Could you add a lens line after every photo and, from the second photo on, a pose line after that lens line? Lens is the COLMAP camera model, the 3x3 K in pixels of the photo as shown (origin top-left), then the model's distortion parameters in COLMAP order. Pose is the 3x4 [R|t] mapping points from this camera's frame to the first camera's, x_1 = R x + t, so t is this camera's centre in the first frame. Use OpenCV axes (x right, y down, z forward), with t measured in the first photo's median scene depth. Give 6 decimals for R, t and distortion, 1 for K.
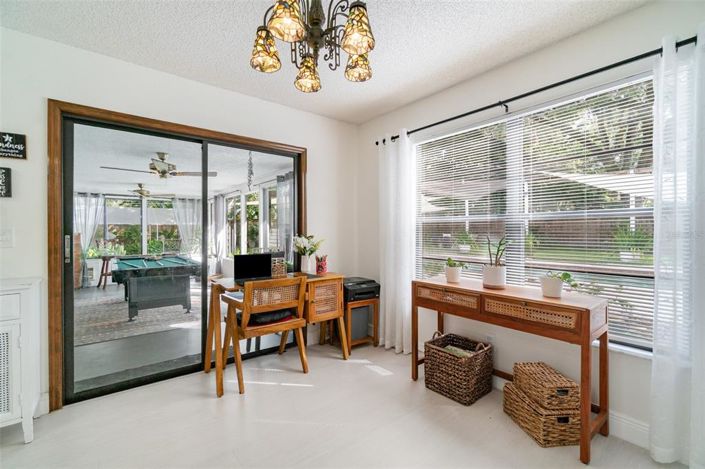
lens RADIAL K [[305.5, 0, 353.4], [0, 305.5, 231.3], [0, 0, 1]] dist [-0.000391, -0.000881]
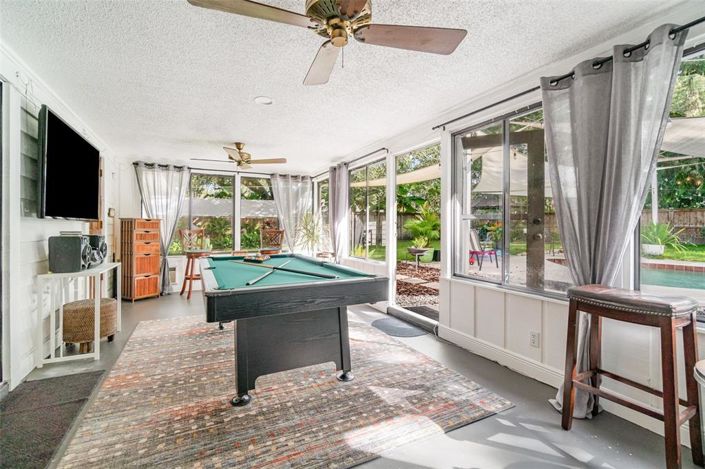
lens RADIAL K [[305.5, 0, 352.0], [0, 305.5, 230.3], [0, 0, 1]] dist [-0.000391, -0.000881]
pose [[0.981104, 0.009231, -0.193263, -0.294773], [-0.008992, 0.999957, 0.002111, 0.024999], [0.193274, -0.000334, 0.981145, 0.360085]]
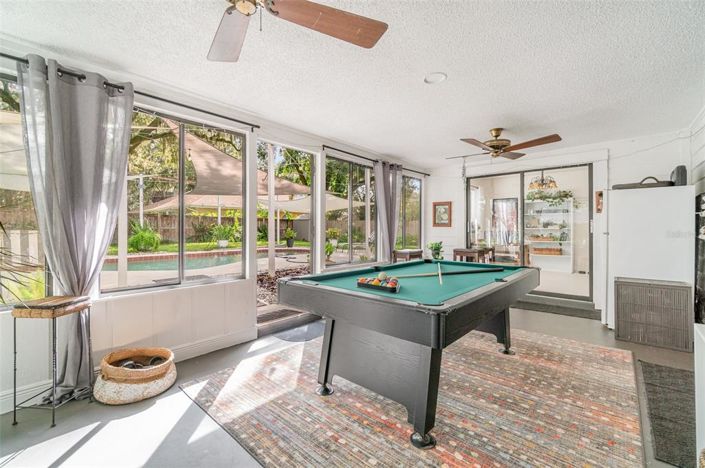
lens RADIAL K [[287.8, 0, 352.7], [0, 287.8, 233.0], [0, 0, 1]] dist [-0.001122, -0.000079]
pose [[-0.152182, -0.001704, 0.988351, -0.769371], [0.006863, 0.999973, 0.002780, 0.026691], [-0.988329, 0.007206, -0.152166, 0.852344]]
